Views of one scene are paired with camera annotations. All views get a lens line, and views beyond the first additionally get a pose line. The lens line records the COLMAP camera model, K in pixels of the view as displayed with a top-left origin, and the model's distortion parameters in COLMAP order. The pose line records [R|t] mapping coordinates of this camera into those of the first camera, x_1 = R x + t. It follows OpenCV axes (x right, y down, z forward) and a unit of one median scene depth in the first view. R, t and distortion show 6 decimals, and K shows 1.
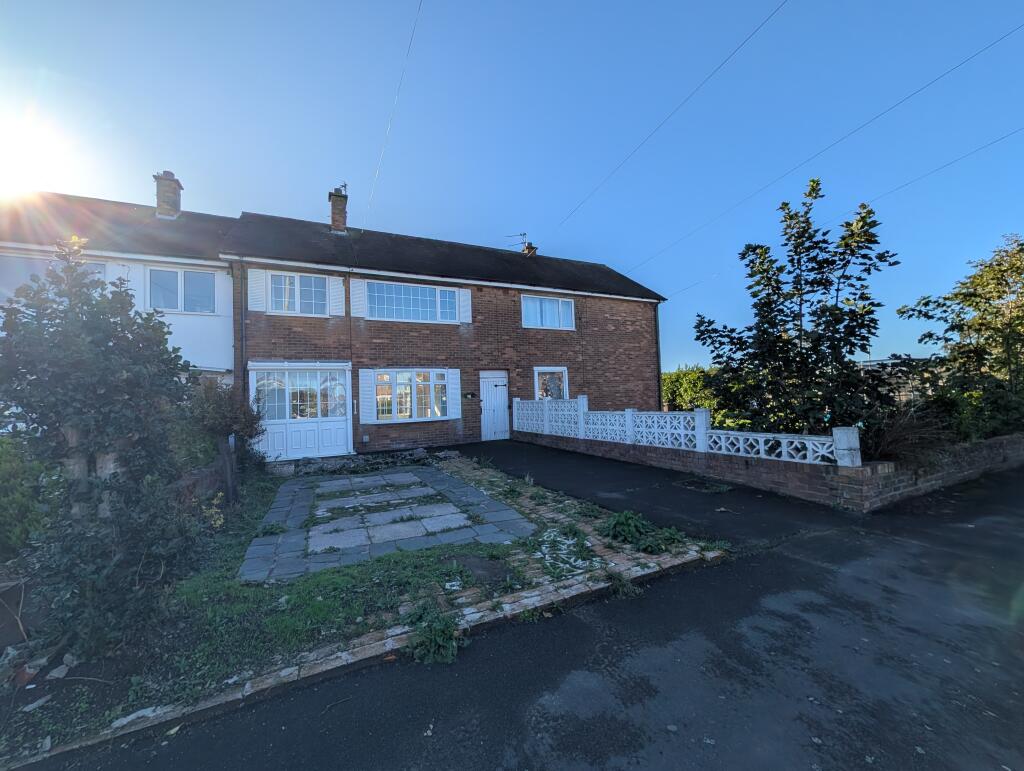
lens RADIAL K [[395.3, 0, 511.8], [0, 395.3, 385.4], [0, 0, 1]] dist [0.002278, -0.000133]
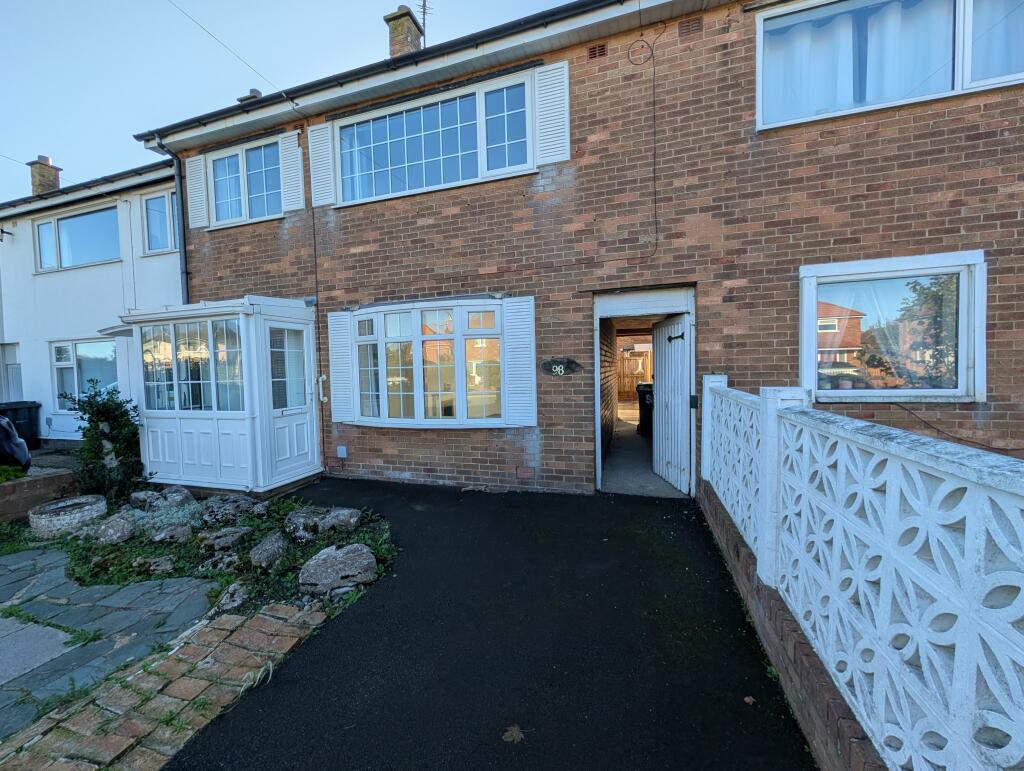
lens RADIAL K [[395.3, 0, 510.9], [0, 395.3, 383.4], [0, 0, 1]] dist [0.002278, -0.000133]
pose [[0.722706, 0.046921, -0.689561, 0.190185], [0.022996, 0.995508, 0.091839, 0.010518], [0.690773, -0.082230, 0.718380, 1.174805]]
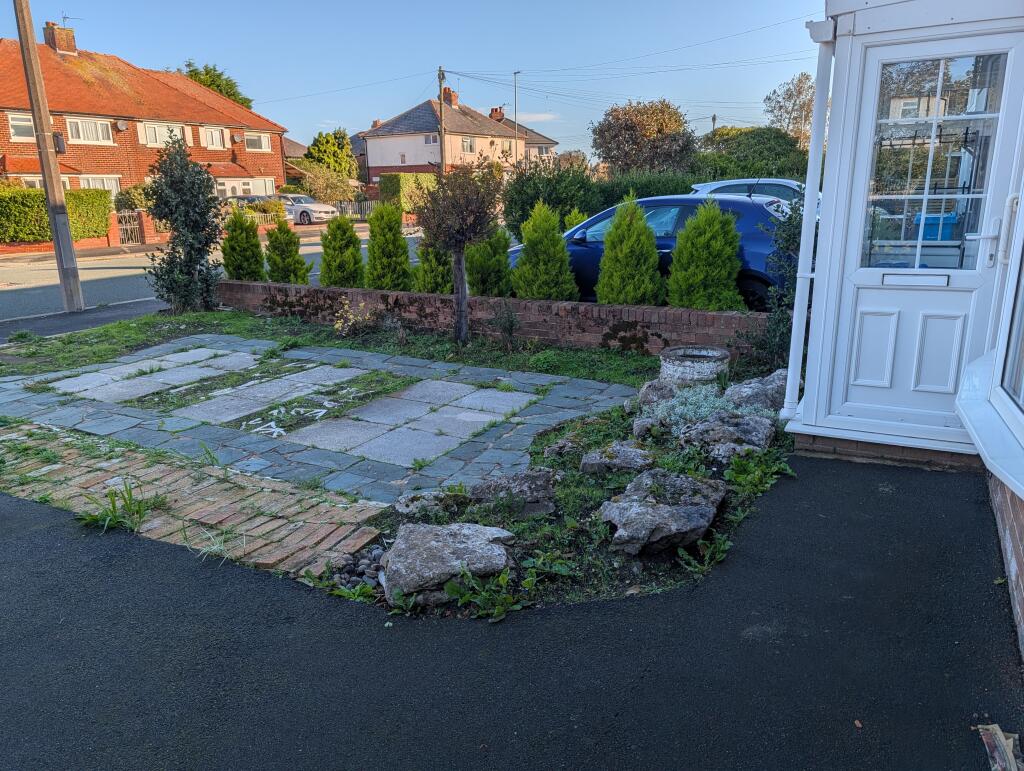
lens RADIAL K [[740.8, 0, 511.9], [0, 740.8, 386.1], [0, 0, 1]] dist [0.001422, -0.000034]
pose [[-0.815807, 0.195482, -0.544284, -0.041600], [0.065550, 0.966331, 0.248812, 0.039089], [0.574597, 0.167304, -0.801154, 1.685829]]
